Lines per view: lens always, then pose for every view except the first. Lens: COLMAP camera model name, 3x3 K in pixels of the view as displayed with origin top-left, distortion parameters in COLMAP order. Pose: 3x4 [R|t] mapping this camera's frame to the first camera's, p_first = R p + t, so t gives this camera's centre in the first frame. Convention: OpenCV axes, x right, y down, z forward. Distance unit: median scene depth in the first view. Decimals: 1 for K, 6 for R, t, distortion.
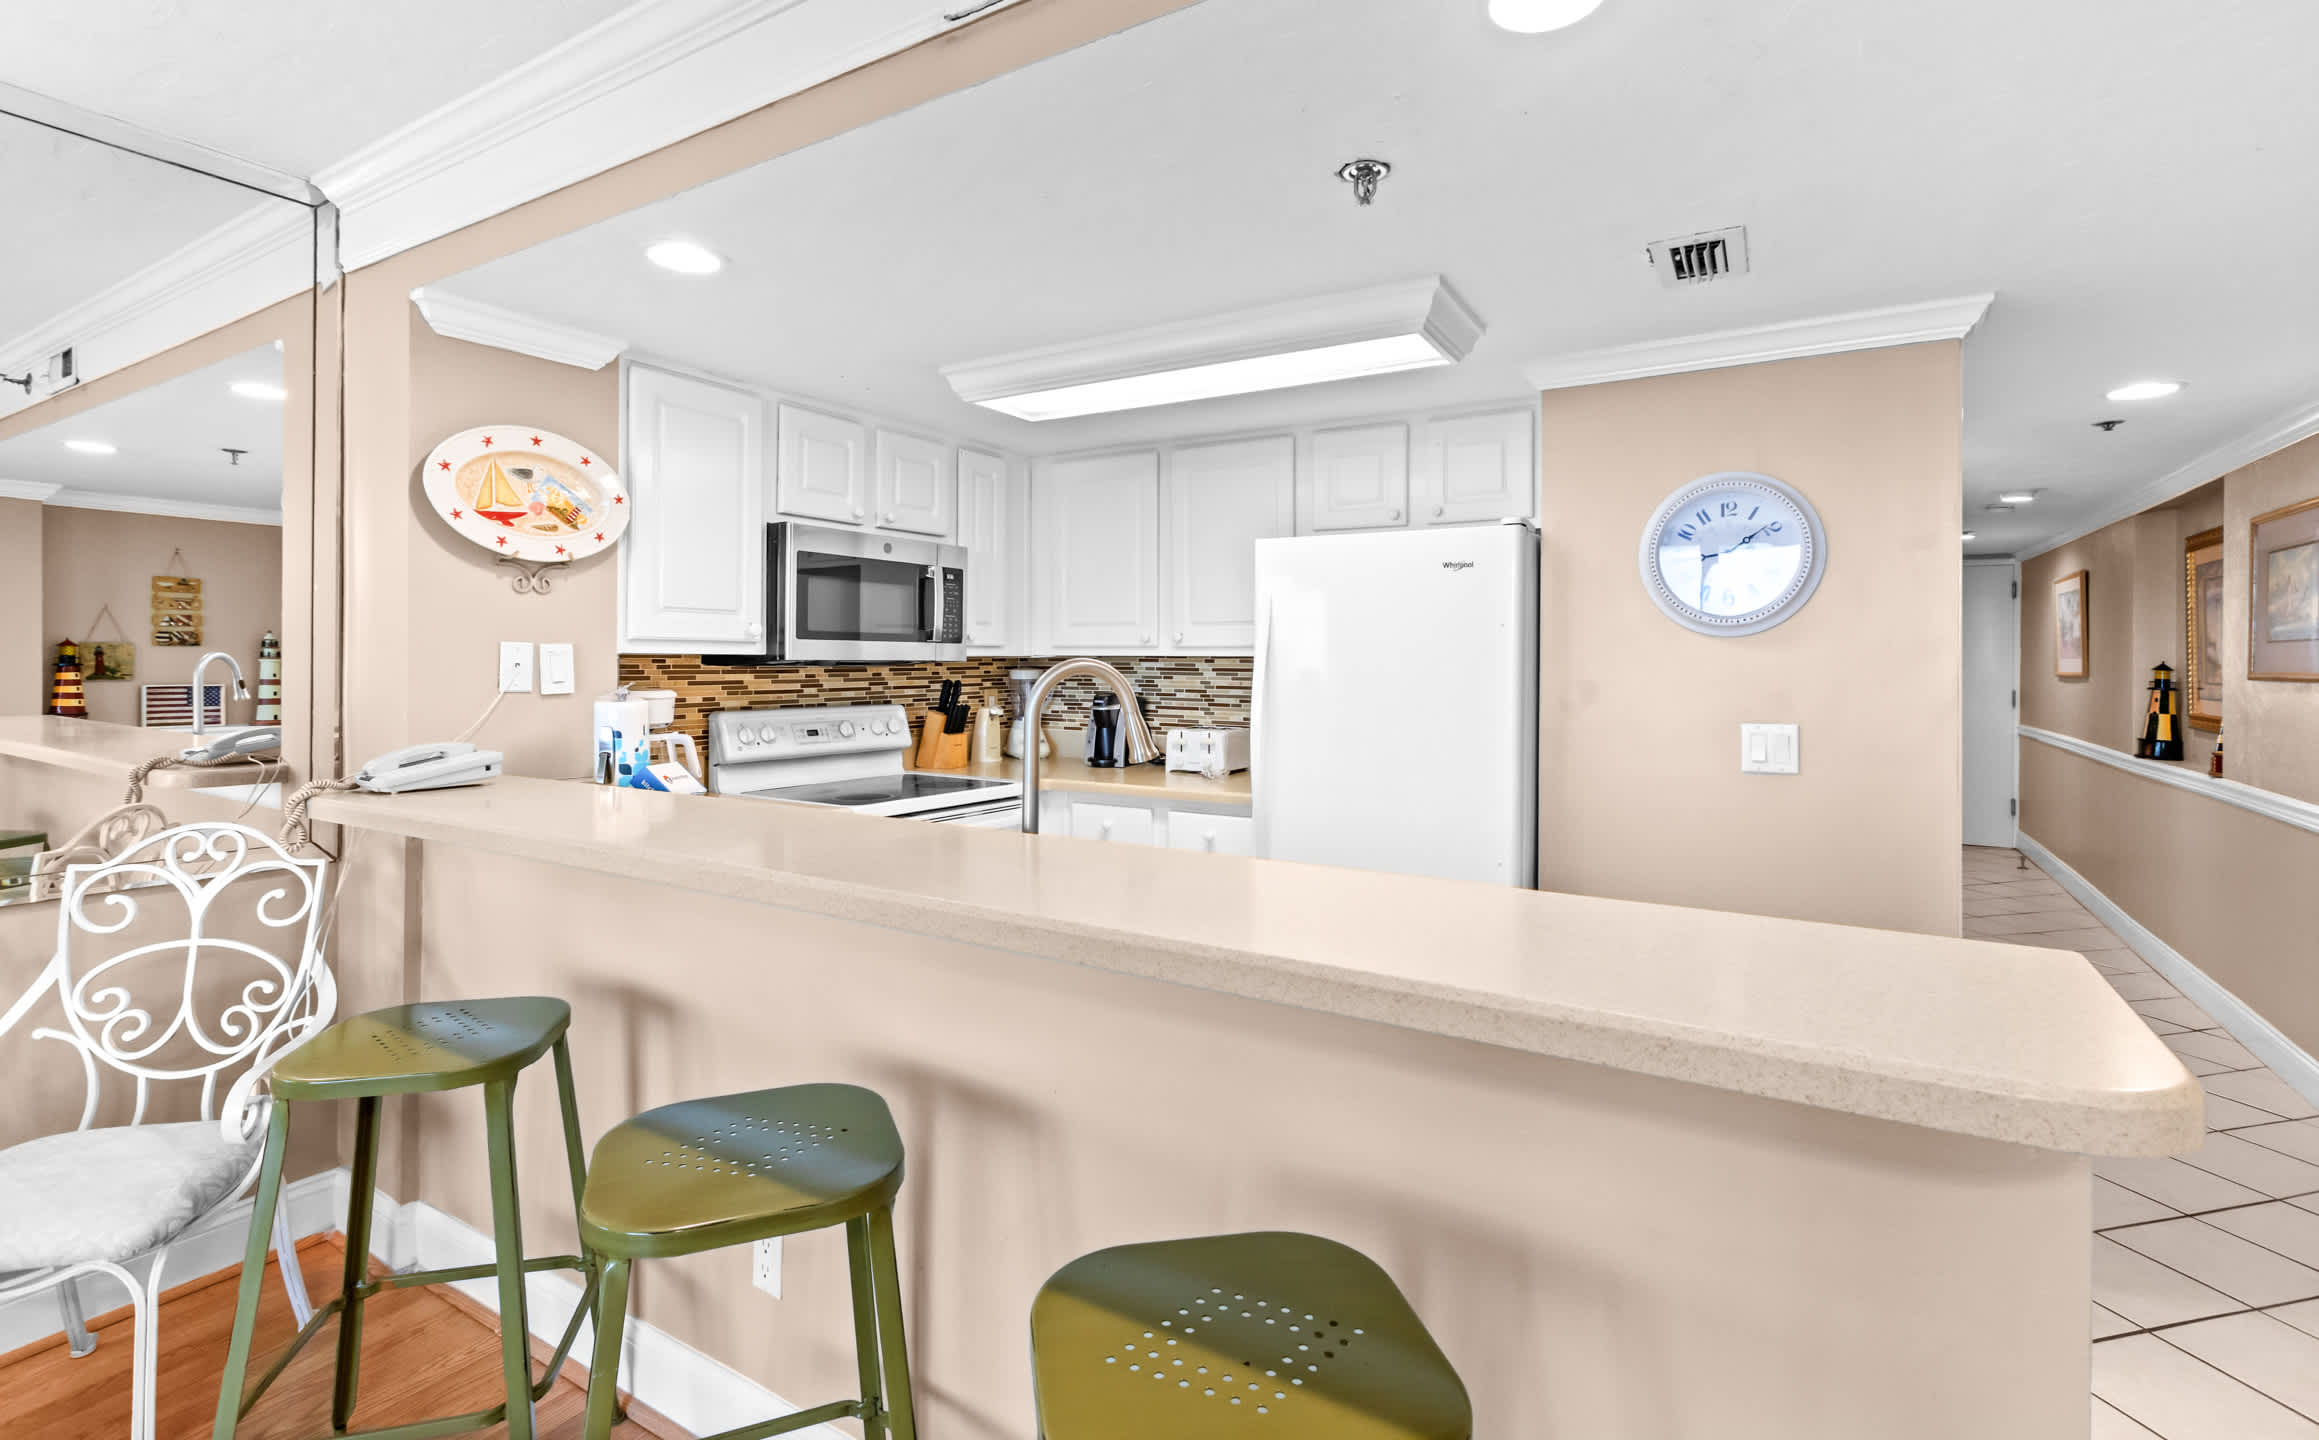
lens RADIAL K [[1037.7, 0, 1163.3], [0, 1037.7, 651.0], [0, 0, 1]] dist [0.001790, -0.000013]
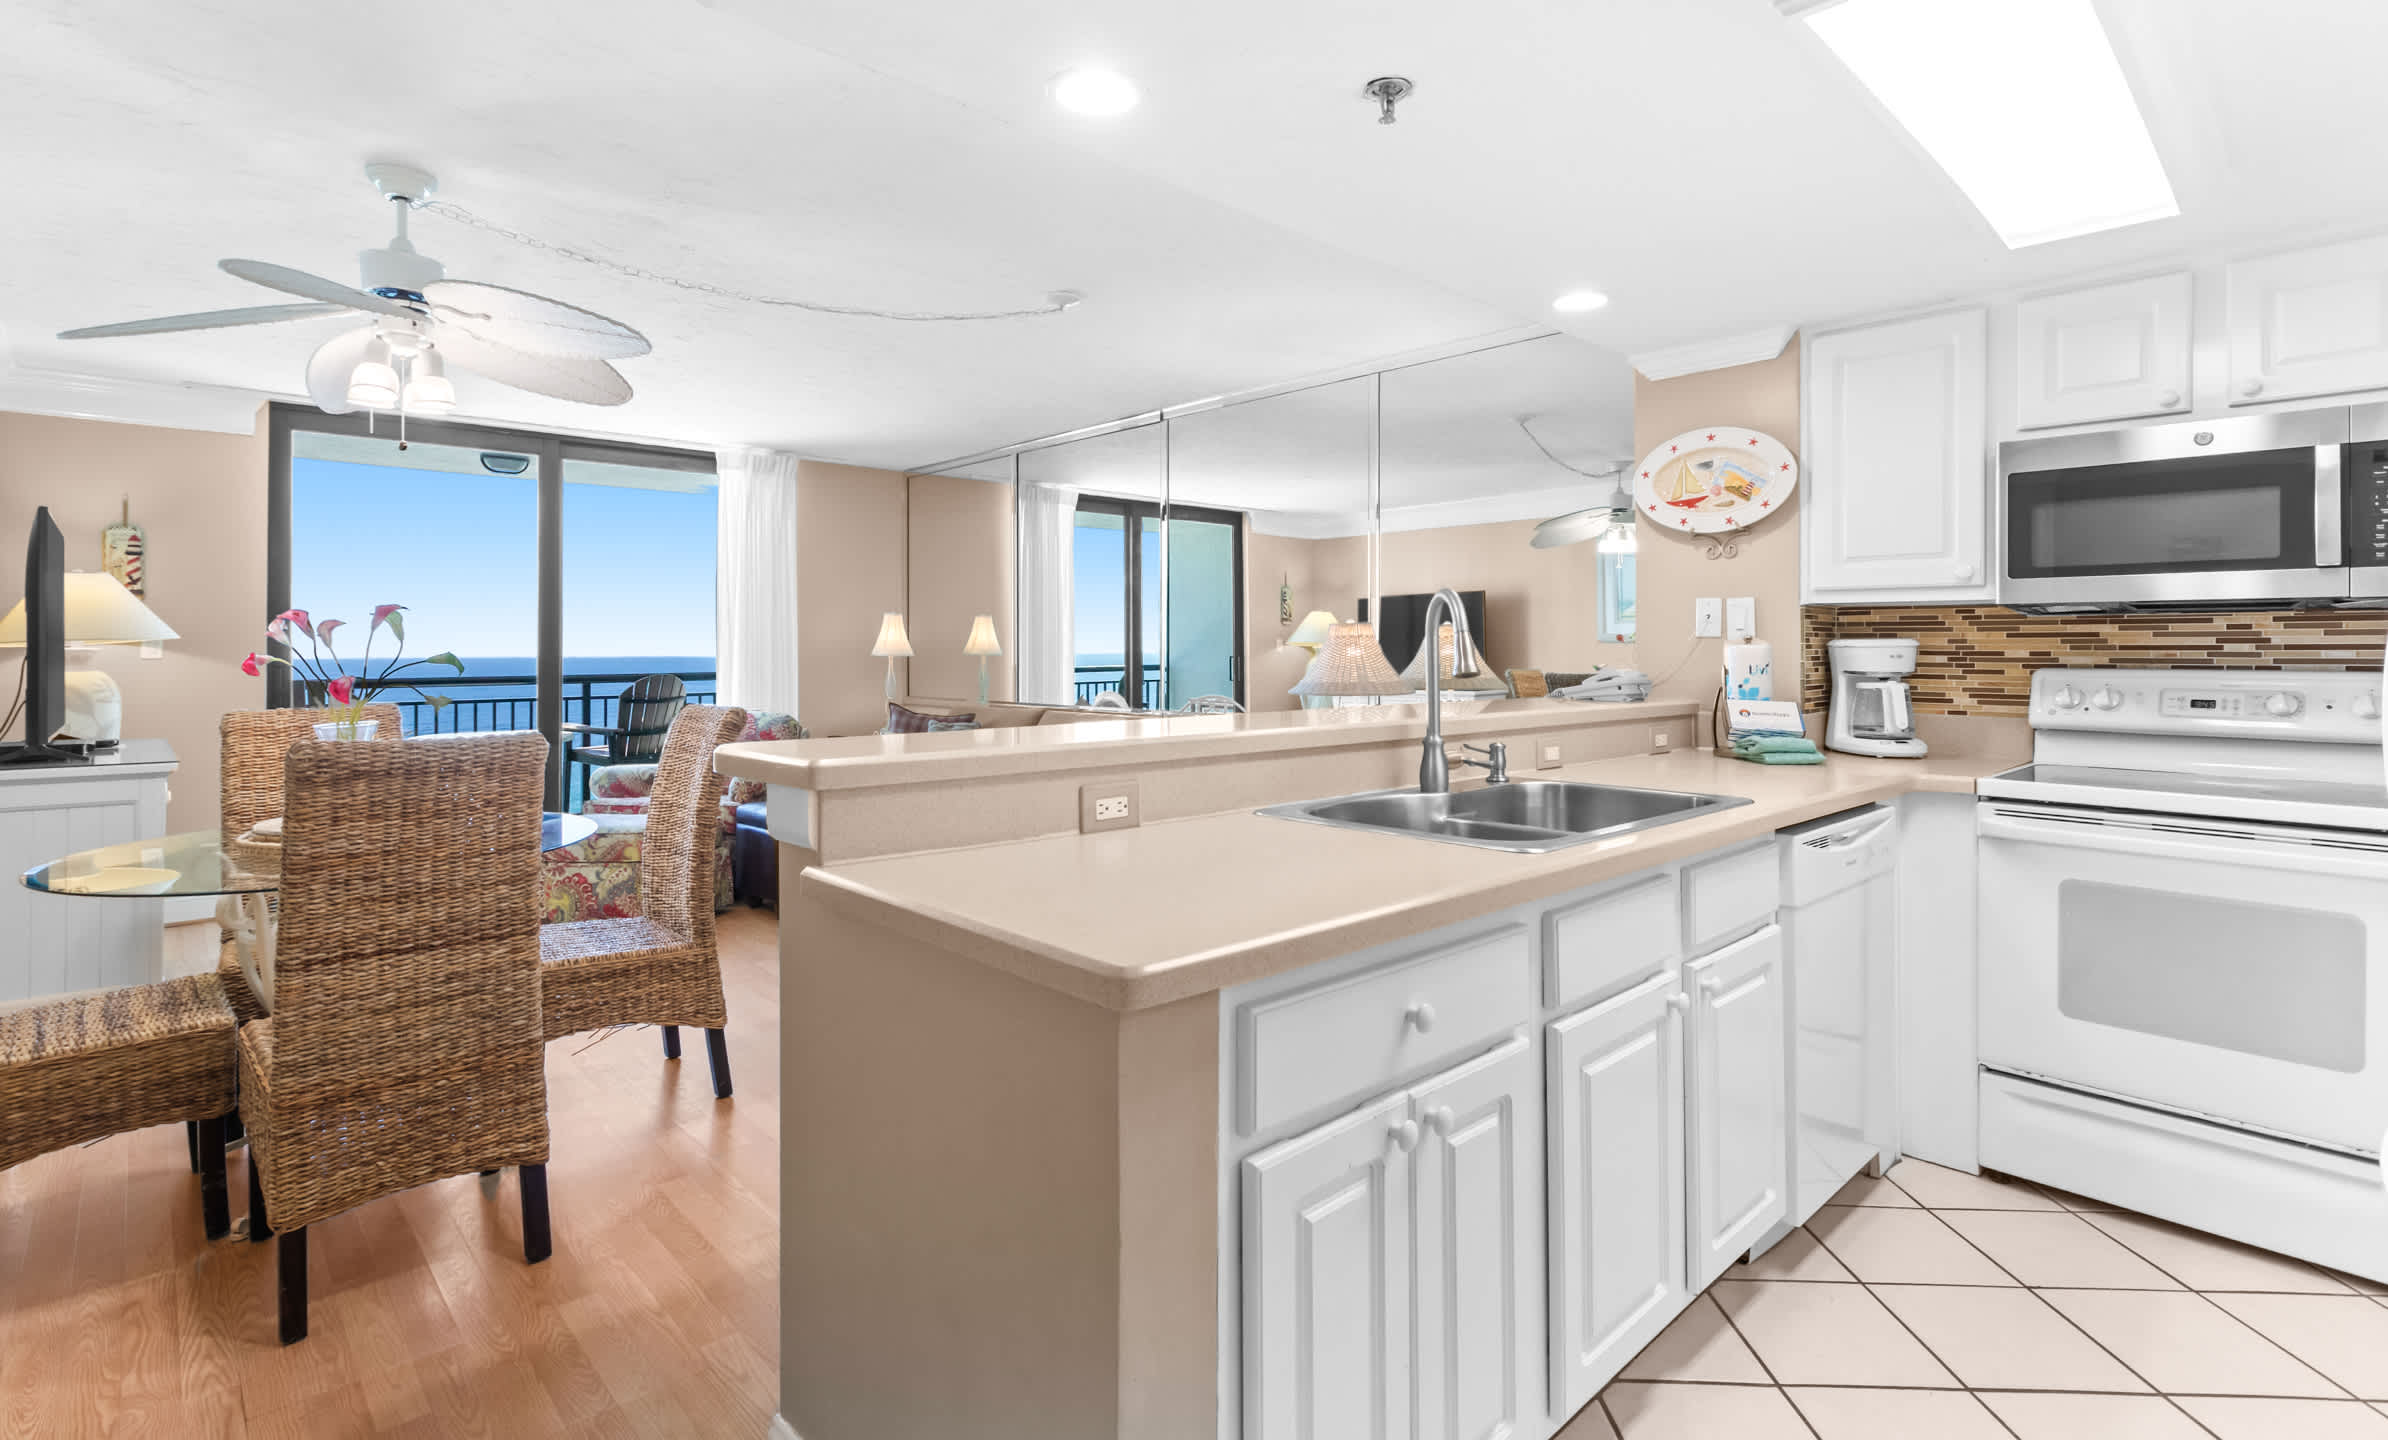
lens RADIAL K [[1103.3, 0, 1159.2], [0, 1103.3, 634.2], [0, 0, 1]] dist [0.001821, 0.000963]
pose [[-0.269759, -0.018225, -0.962755, 0.798533], [0.004902, 0.999782, -0.020300, 0.055594], [0.962915, -0.010196, -0.269611, 0.665999]]
